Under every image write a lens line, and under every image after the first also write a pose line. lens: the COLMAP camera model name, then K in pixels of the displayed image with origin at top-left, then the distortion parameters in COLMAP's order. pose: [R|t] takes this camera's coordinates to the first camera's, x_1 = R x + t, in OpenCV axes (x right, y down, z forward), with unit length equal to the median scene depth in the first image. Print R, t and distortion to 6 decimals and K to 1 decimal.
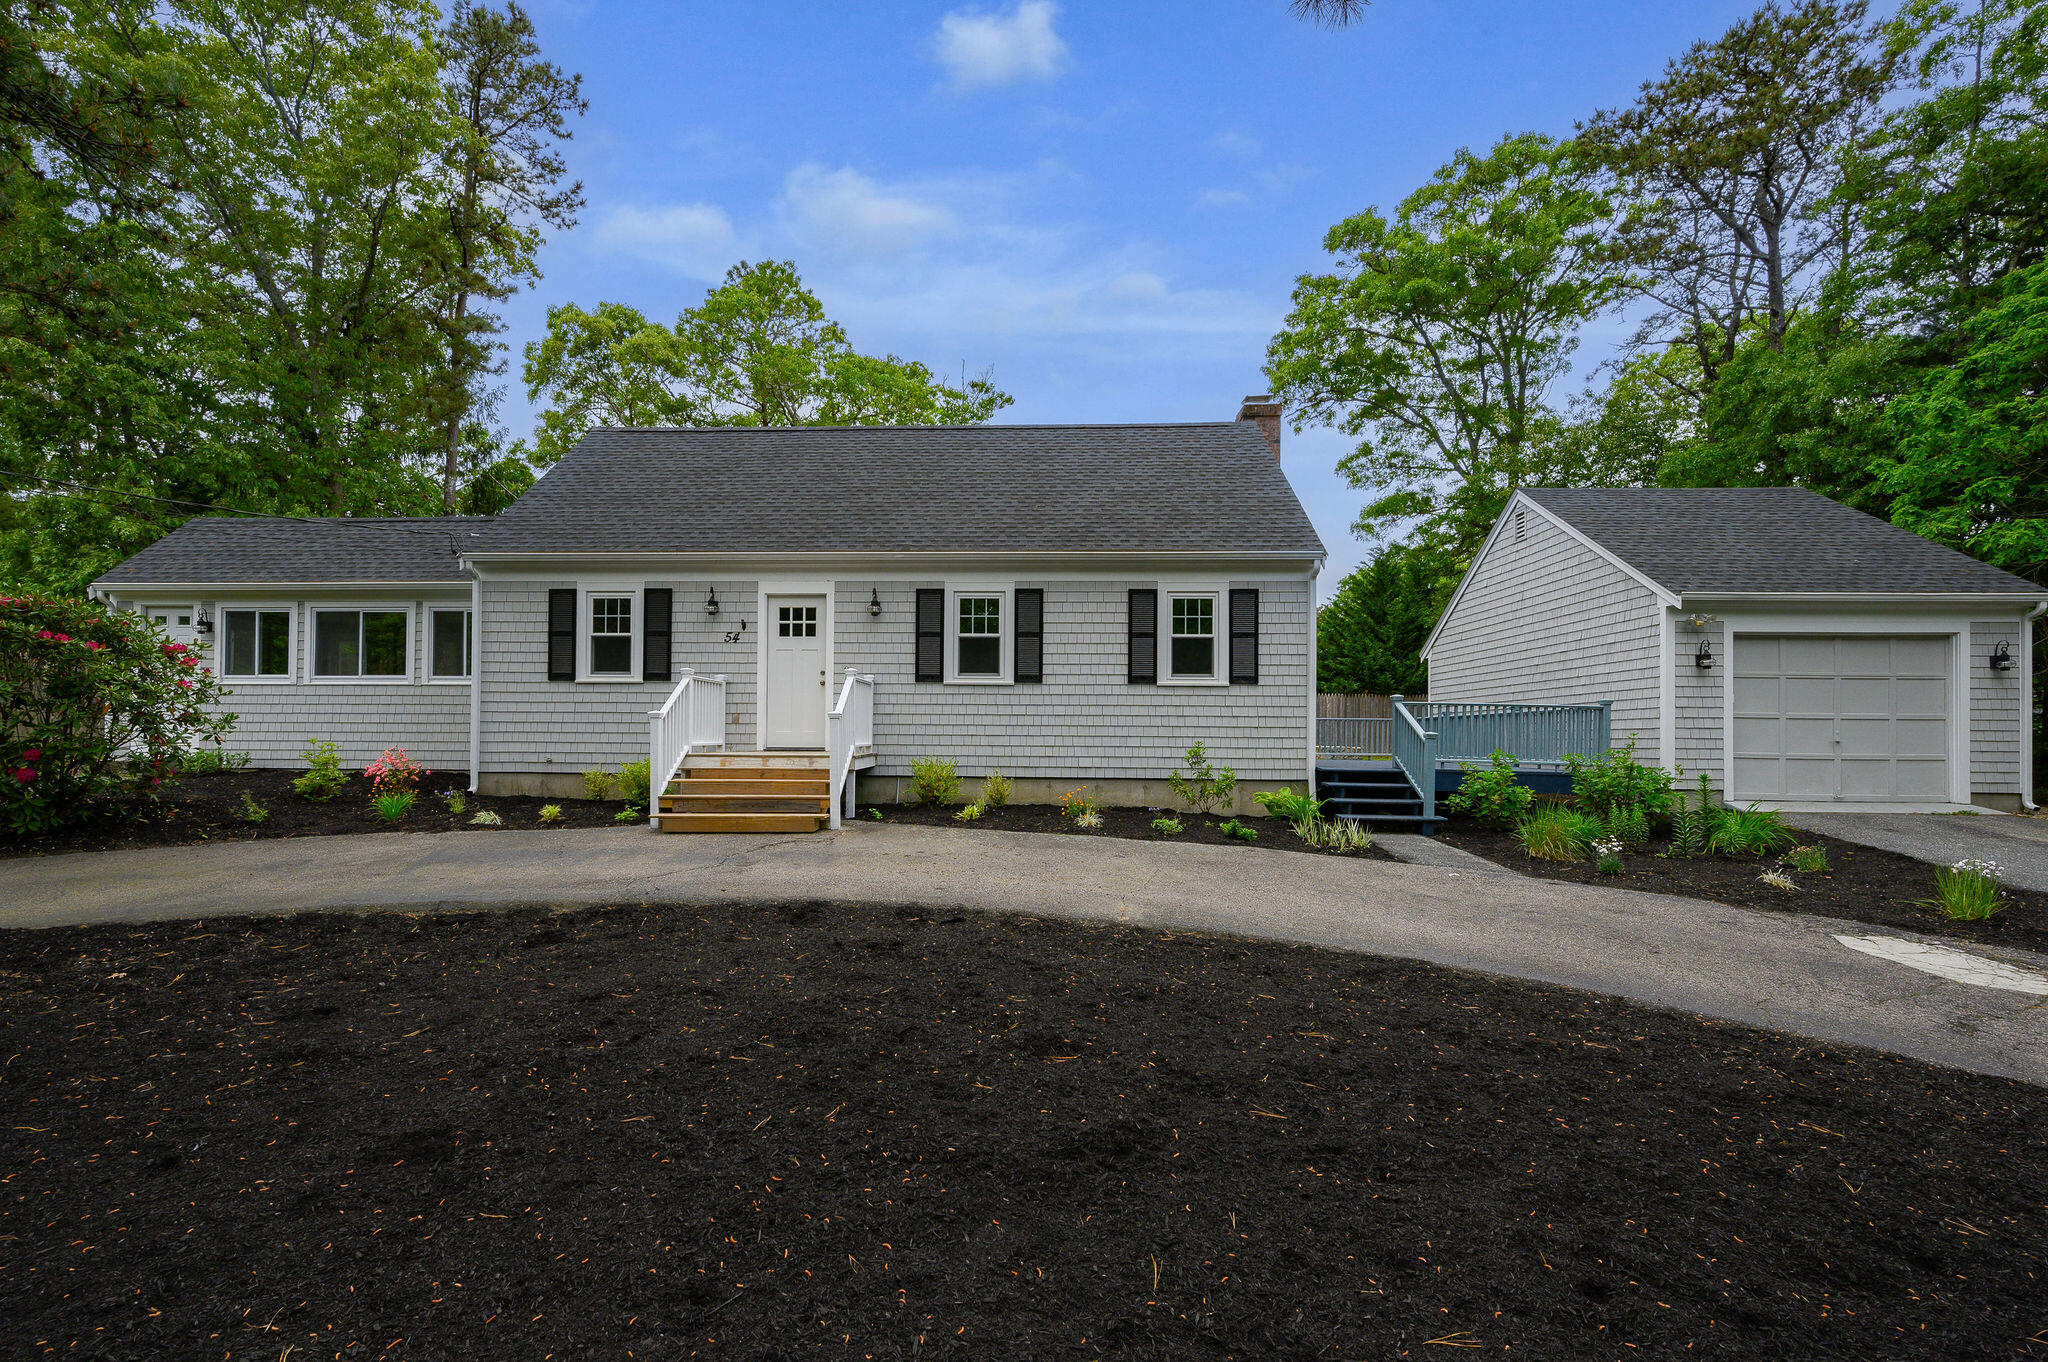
lens RADIAL K [[975.3, 0, 990.7], [0, 975.3, 729.8], [0, 0, 1]] dist [0.000908, 0.000171]
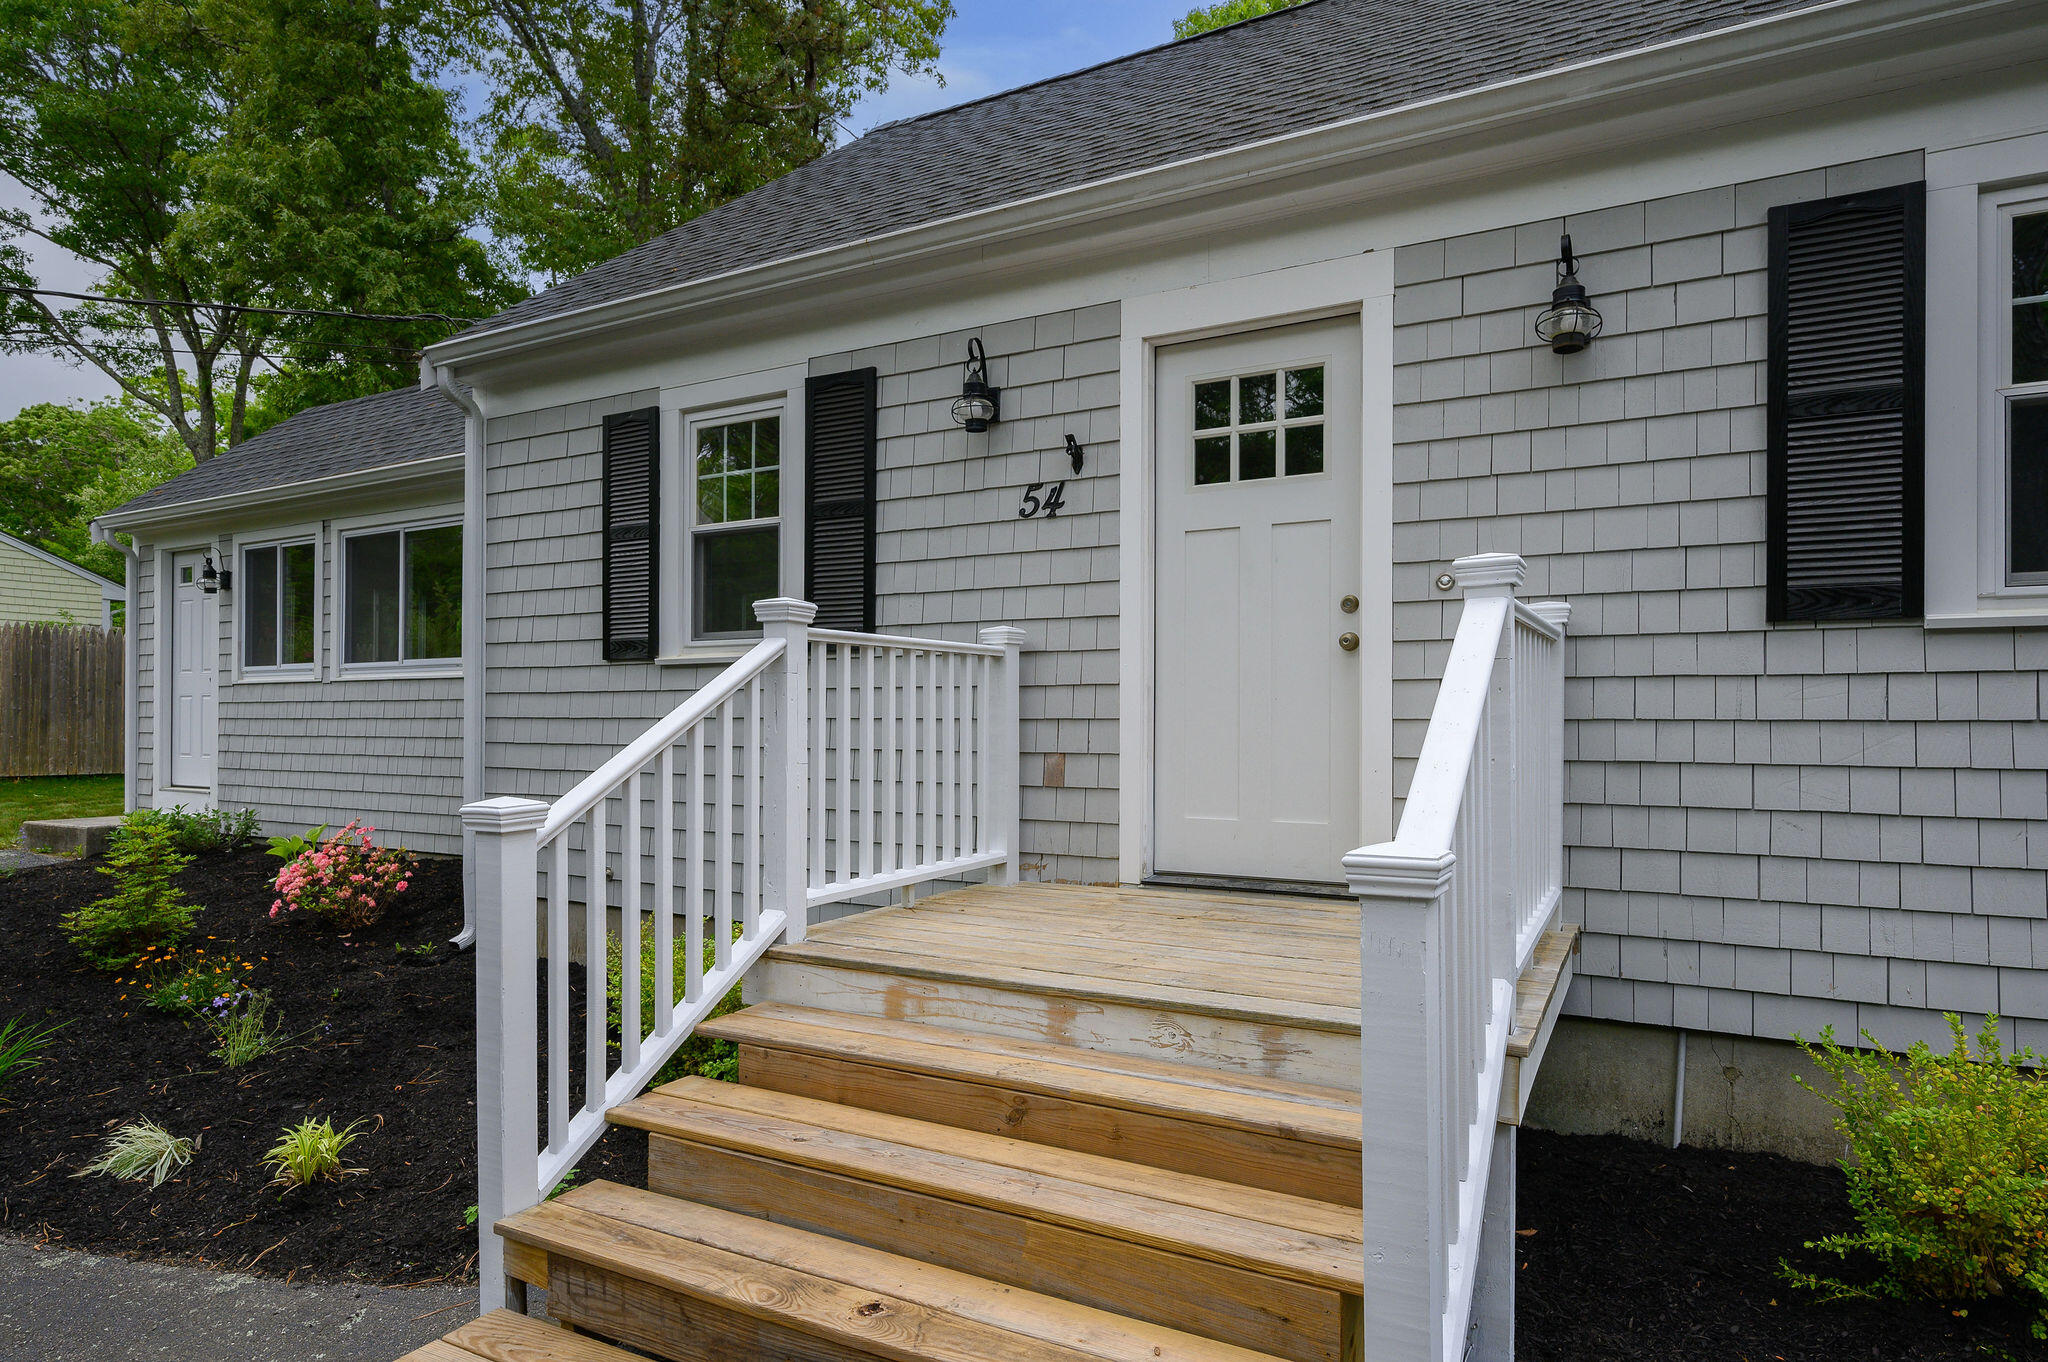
lens RADIAL K [[1164.8, 0, 1026.3], [0, 1164.8, 717.3], [0, 0, 1]] dist [-0.004977, -0.001174]
pose [[0.896630, -0.005948, -0.442740, -0.110229], [0.009939, 0.999928, 0.006696, -0.030228], [0.442668, -0.010404, 0.896625, 0.671281]]
